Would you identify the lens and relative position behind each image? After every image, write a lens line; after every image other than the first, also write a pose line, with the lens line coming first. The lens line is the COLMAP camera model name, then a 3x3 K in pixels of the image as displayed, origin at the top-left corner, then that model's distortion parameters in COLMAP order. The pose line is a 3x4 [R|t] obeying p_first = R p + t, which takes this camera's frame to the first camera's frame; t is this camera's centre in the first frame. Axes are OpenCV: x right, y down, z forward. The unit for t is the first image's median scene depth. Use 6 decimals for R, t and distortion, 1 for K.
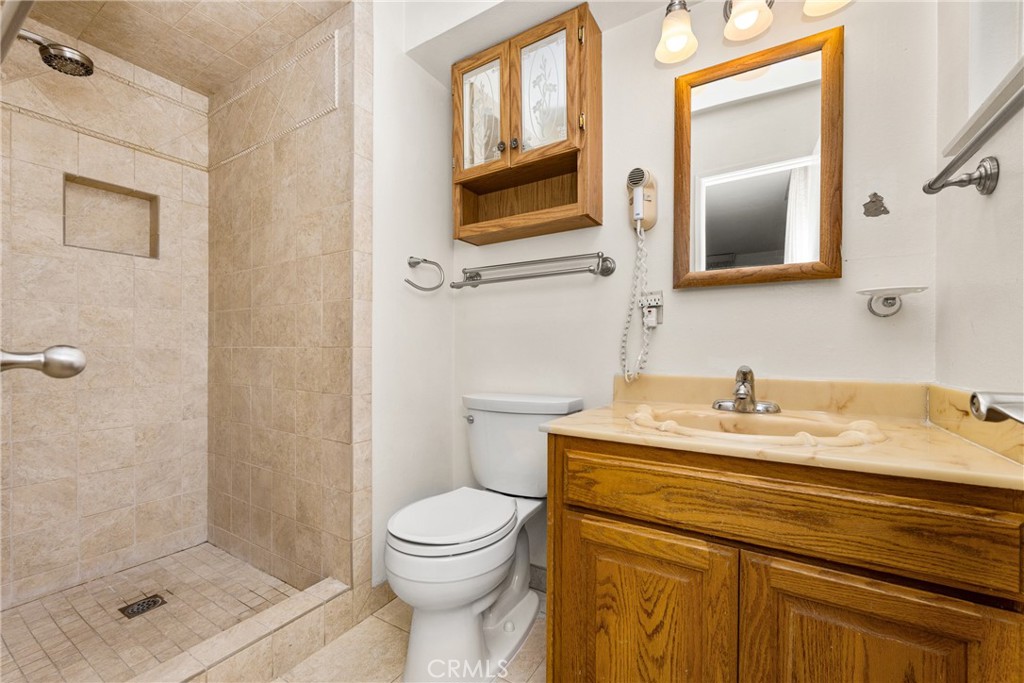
lens RADIAL K [[410.2, 0, 515.6], [0, 410.2, 352.5], [0, 0, 1]] dist [-0.000804, 0.000506]
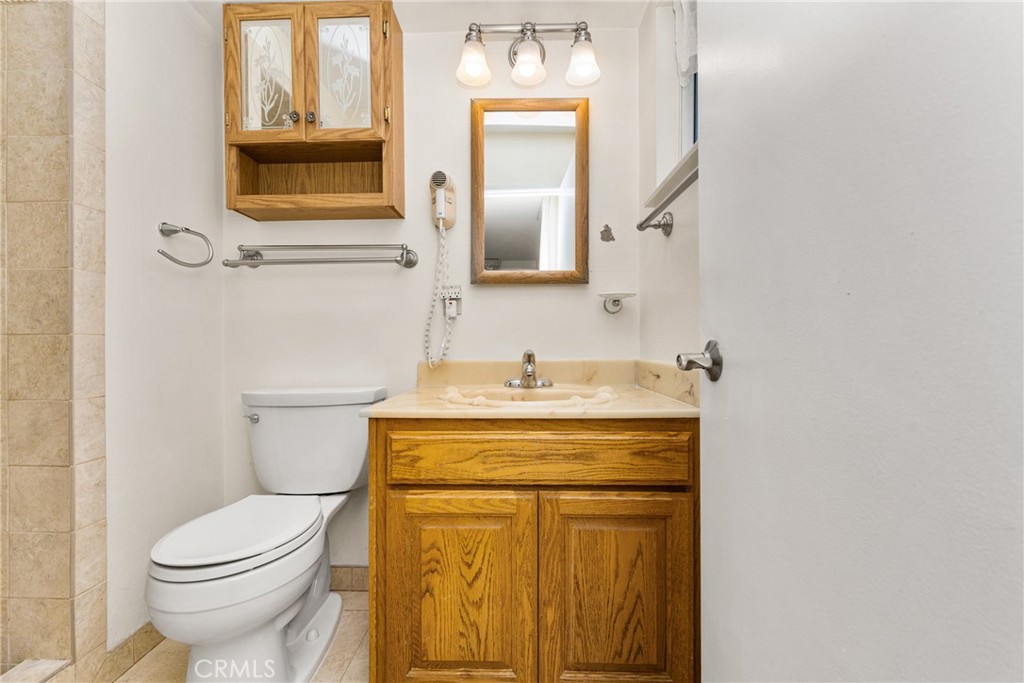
lens RADIAL K [[410.2, 0, 504.2], [0, 410.2, 346.8], [0, 0, 1]] dist [-0.000804, 0.000506]
pose [[0.867639, -0.008163, 0.497128, -0.087858], [0.009449, 0.999955, -0.000071, 0.016750], [-0.497105, 0.004759, 0.867677, -0.025086]]
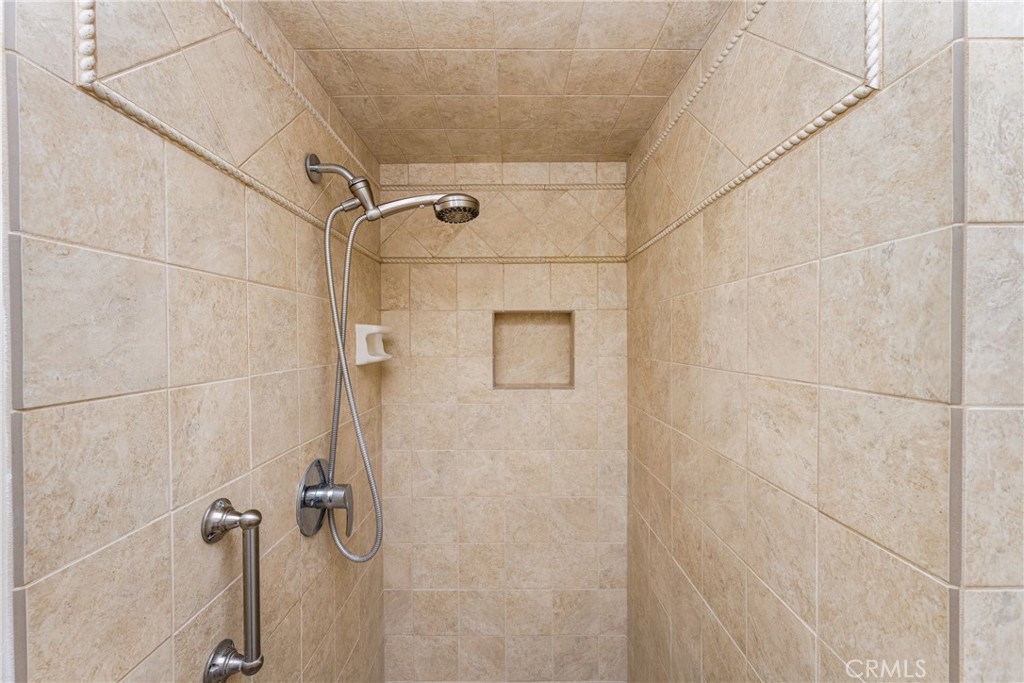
lens RADIAL K [[410.2, 0, 508.9], [0, 410.2, 339.9], [0, 0, 1]] dist [-0.000804, 0.000506]
pose [[0.518202, -0.003951, -0.855249, -0.307444], [-0.003628, 0.999970, -0.006818, -0.393038], [0.855251, 0.006636, 0.518172, 0.586620]]
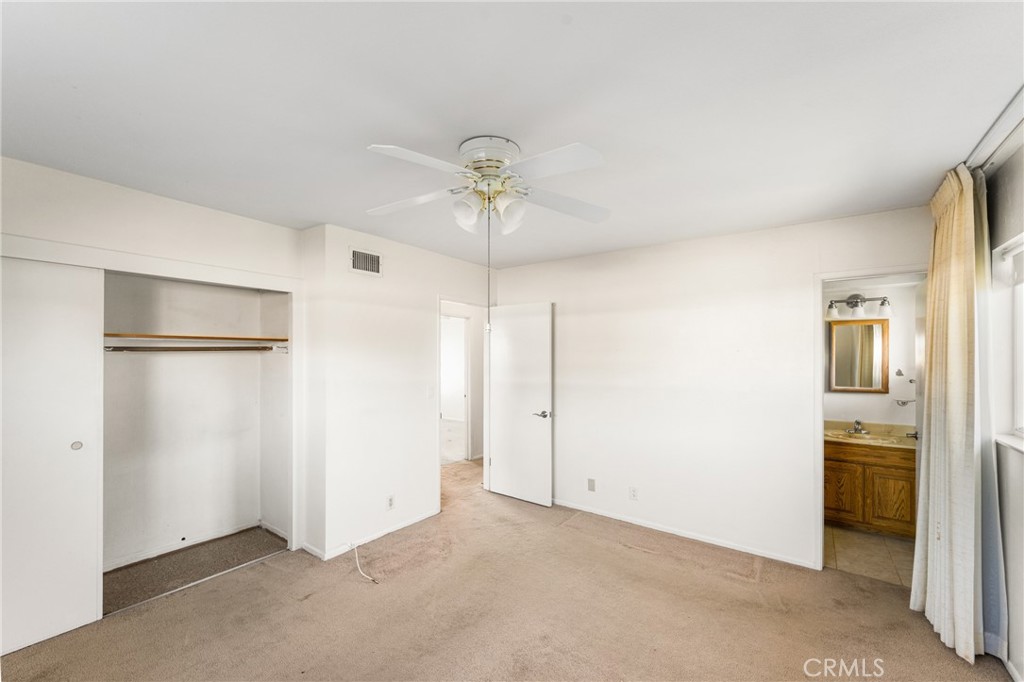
lens RADIAL K [[410.2, 0, 509.2], [0, 410.2, 355.9], [0, 0, 1]] dist [-0.000804, 0.000506]
pose [[0.996800, 0.001911, -0.079914, -1.476372], [-0.002831, 0.999931, -0.011396, -0.322805], [0.079887, 0.011586, 0.996737, -1.884707]]
